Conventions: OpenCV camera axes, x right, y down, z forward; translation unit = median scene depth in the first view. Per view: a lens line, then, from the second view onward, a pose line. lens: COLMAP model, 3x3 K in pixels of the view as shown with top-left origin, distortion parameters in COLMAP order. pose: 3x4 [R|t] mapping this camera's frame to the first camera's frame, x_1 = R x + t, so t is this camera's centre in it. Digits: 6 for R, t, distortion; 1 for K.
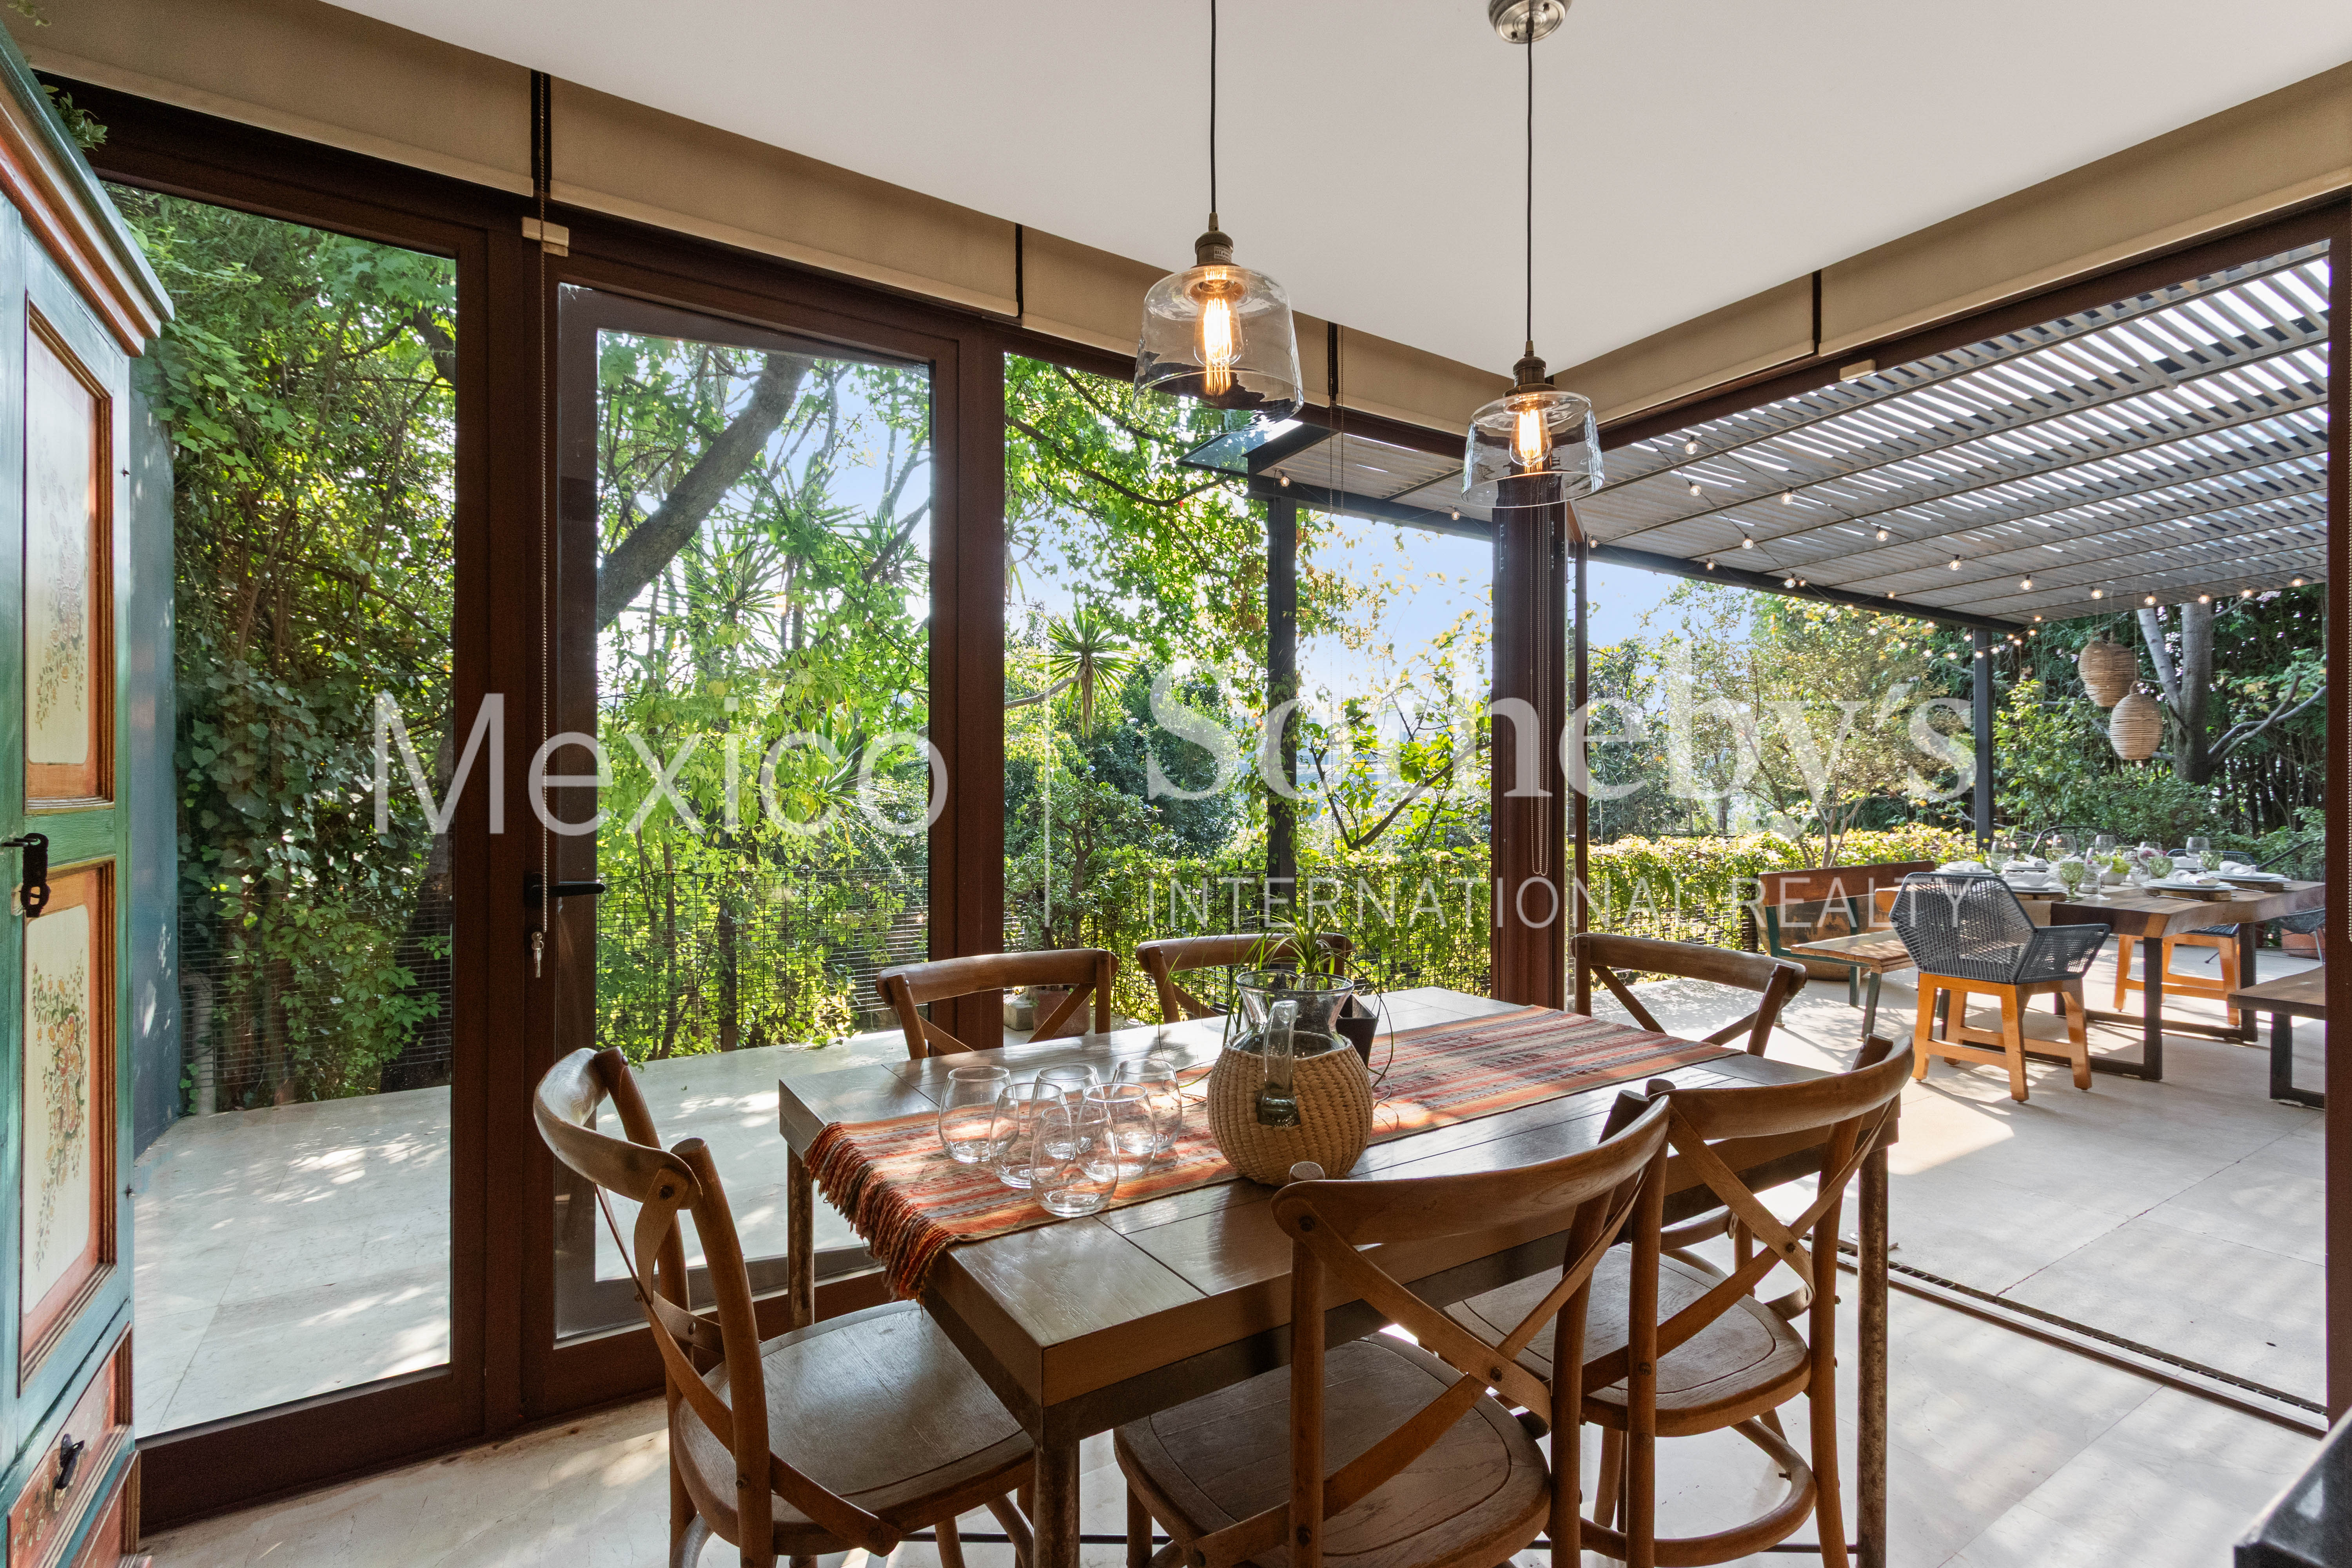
lens RADIAL K [[1118.4, 0, 1185.2], [0, 1118.4, 785.5], [0, 0, 1]] dist [0.016290, 0.000126]
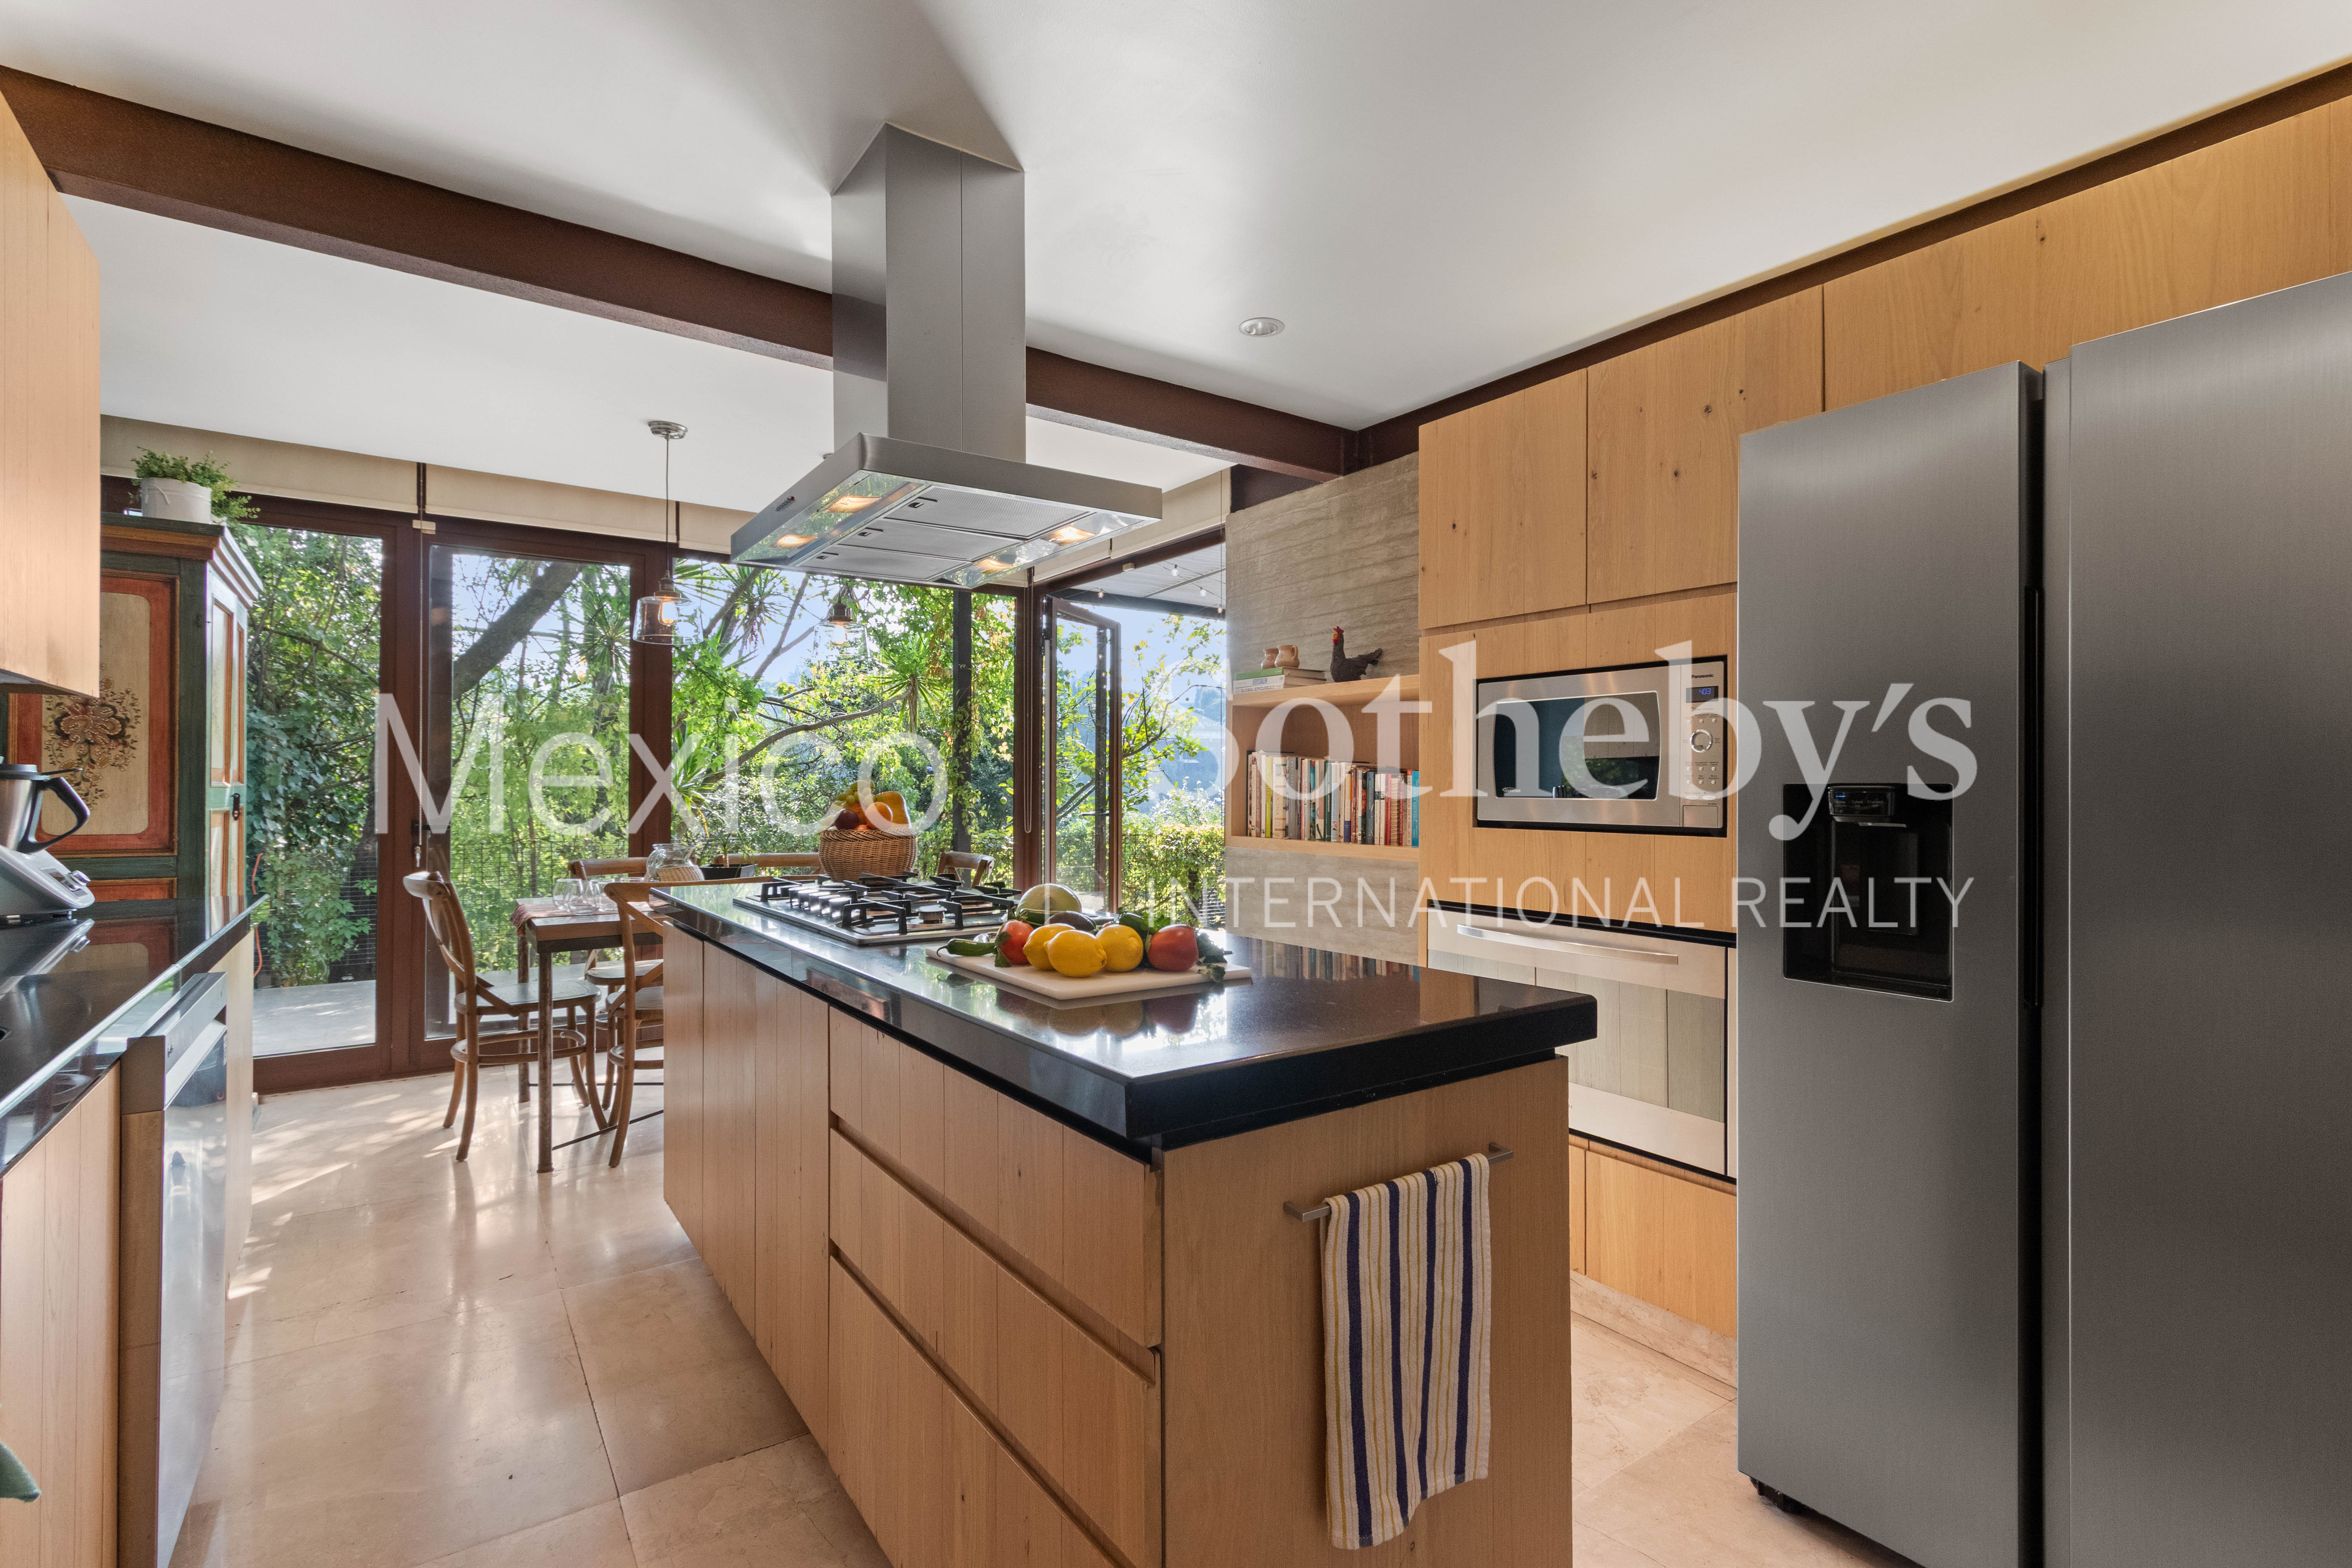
lens RADIAL K [[1118.4, 0, 1177.2], [0, 1118.4, 779.5], [0, 0, 1]] dist [0.016290, 0.000126]
pose [[0.999294, 0.003883, 0.037363, 0.371209], [-0.003686, 0.999979, -0.005345, 0.002958], [-0.037383, 0.005204, 0.999287, -0.564313]]
